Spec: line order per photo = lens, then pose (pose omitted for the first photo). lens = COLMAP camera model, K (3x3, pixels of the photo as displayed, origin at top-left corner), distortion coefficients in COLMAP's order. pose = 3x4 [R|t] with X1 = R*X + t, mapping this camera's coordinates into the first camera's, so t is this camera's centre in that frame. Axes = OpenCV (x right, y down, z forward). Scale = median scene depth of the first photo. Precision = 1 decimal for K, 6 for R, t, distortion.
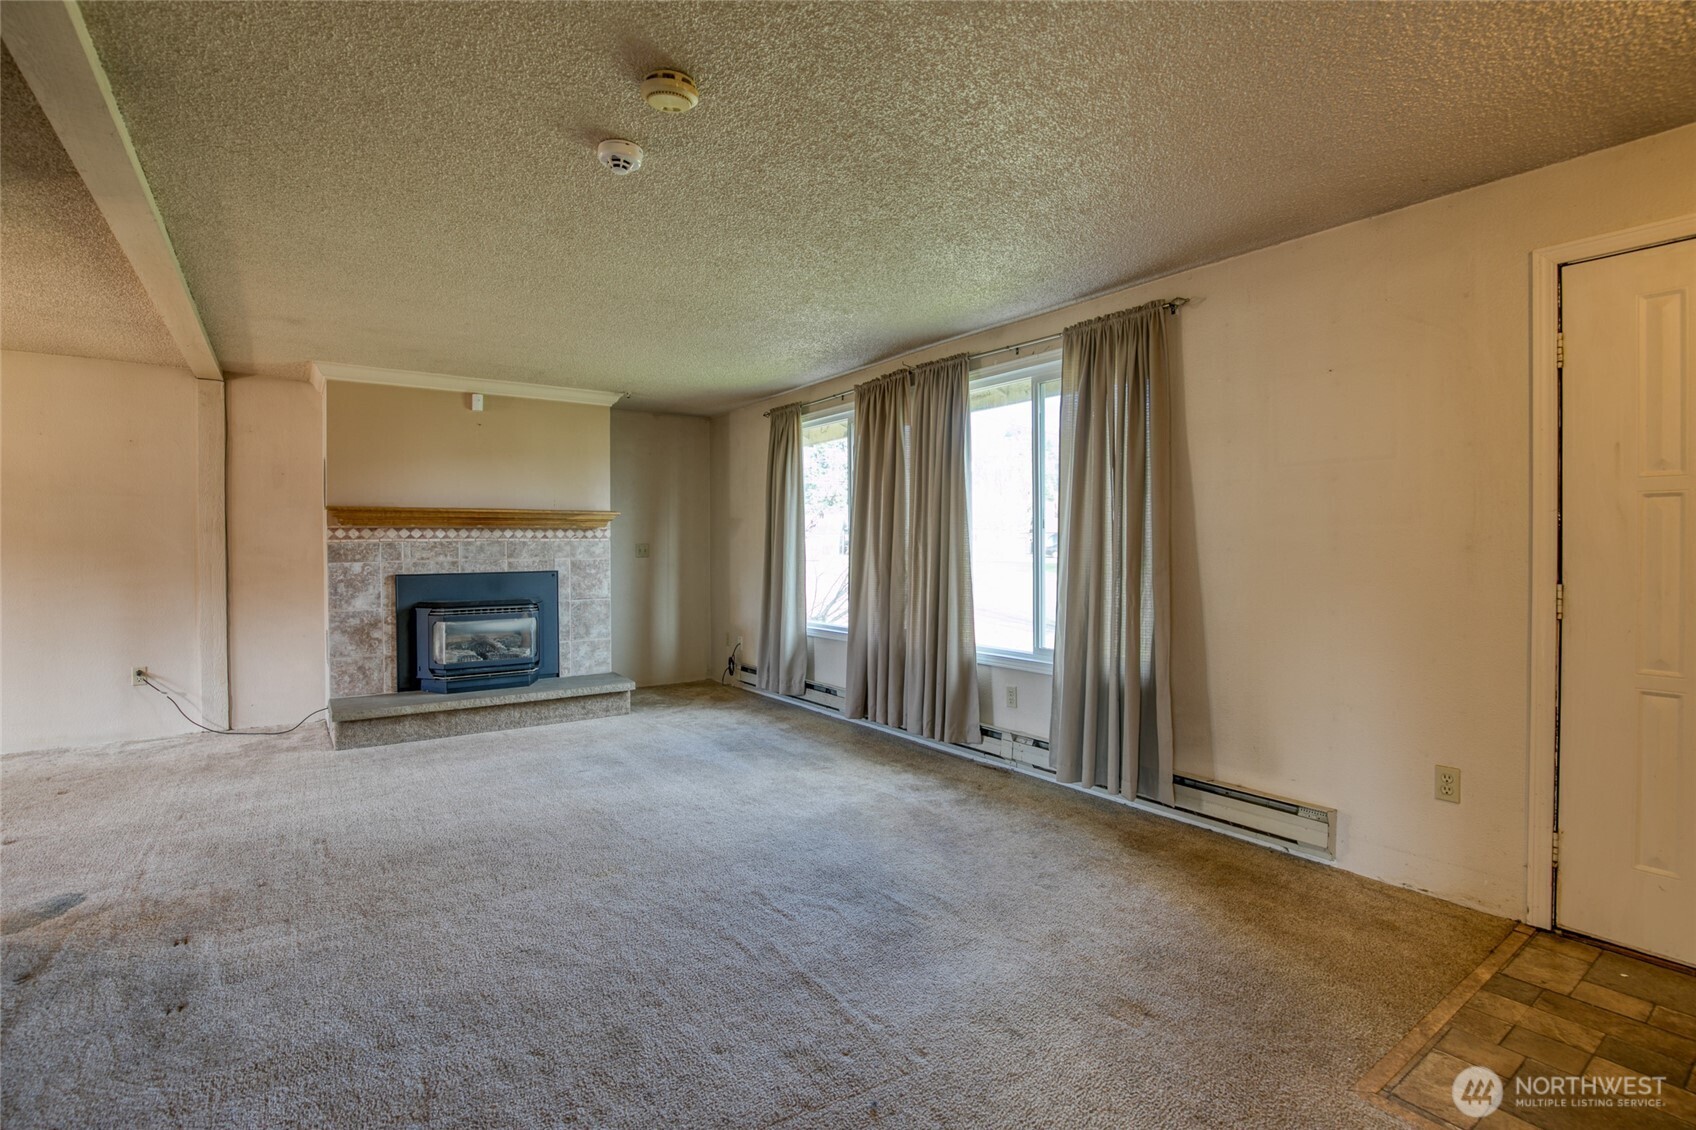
lens RADIAL K [[786.0, 0, 850.4], [0, 786.0, 553.9], [0, 0, 1]] dist [-0.033678, 0.006397]
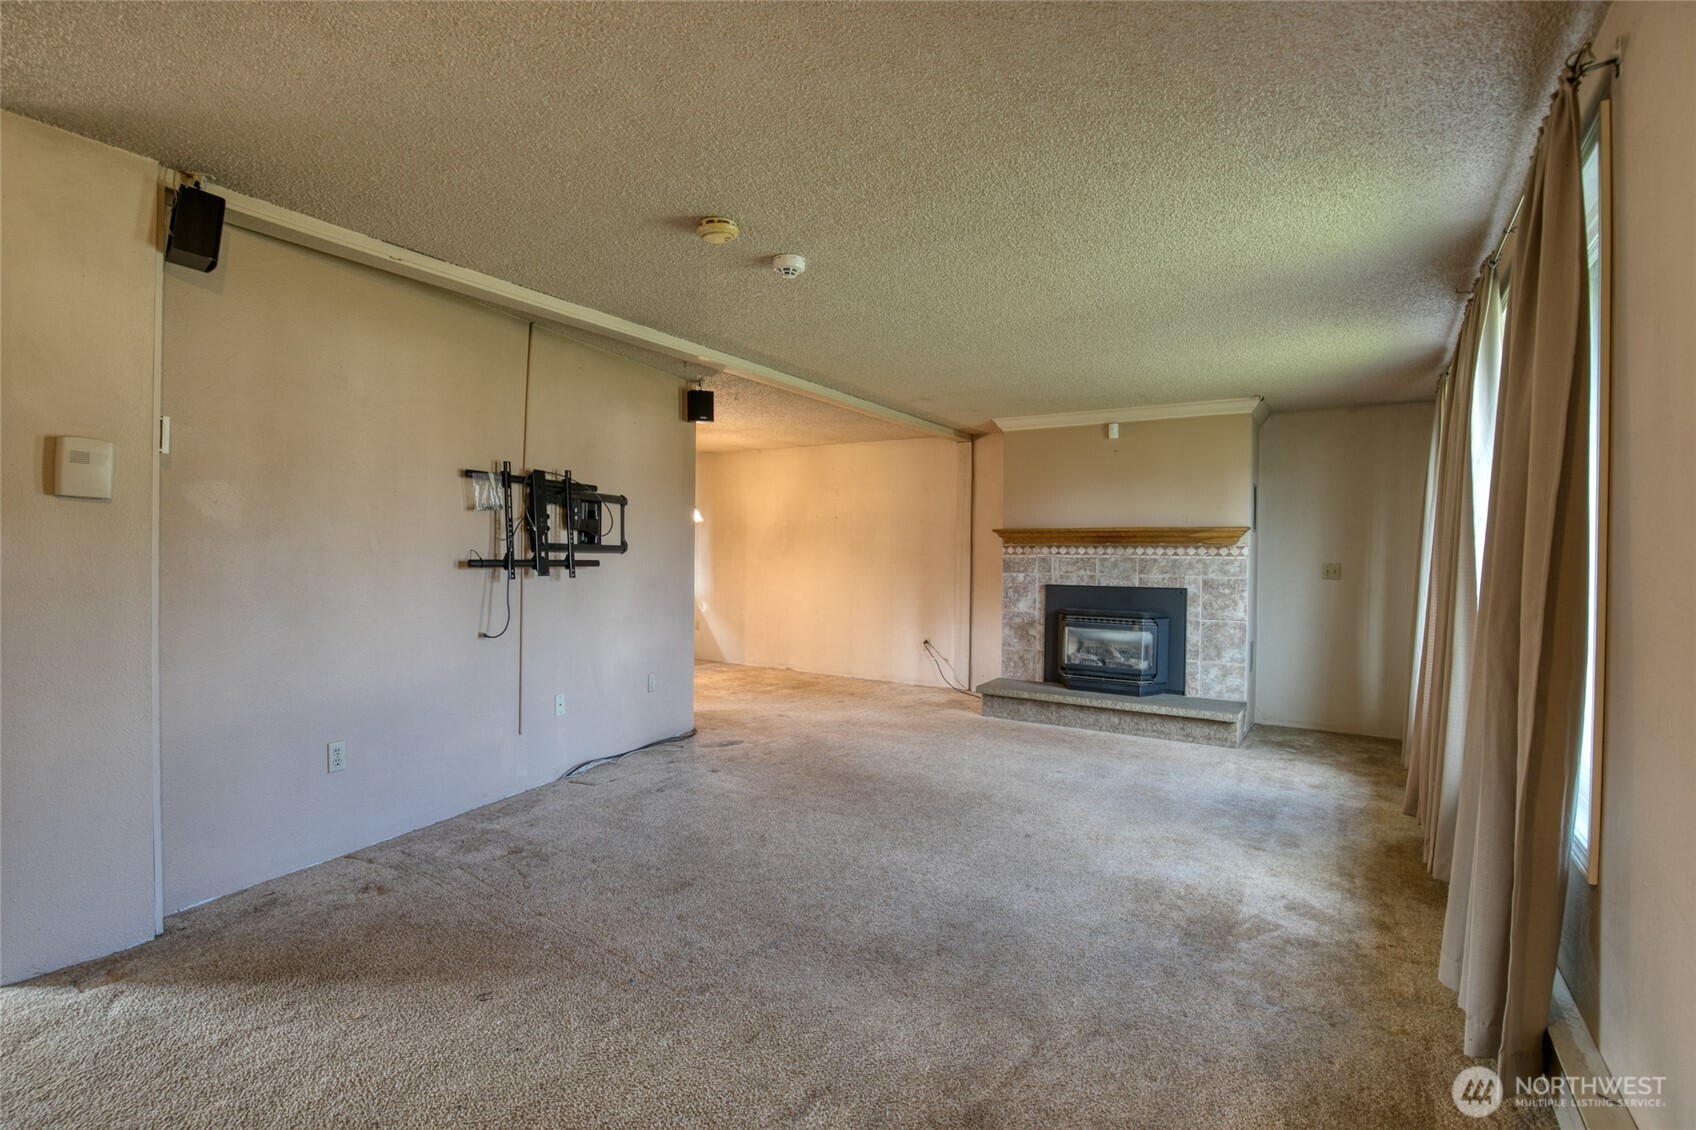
lens RADIAL K [[786.0, 0, 850.4], [0, 786.0, 553.9], [0, 0, 1]] dist [-0.033678, 0.006397]
pose [[0.367916, 0.003155, -0.929853, 0.428665], [-0.029184, 0.999541, -0.008156, -0.001793], [0.929401, 0.030138, 0.367840, 0.262953]]
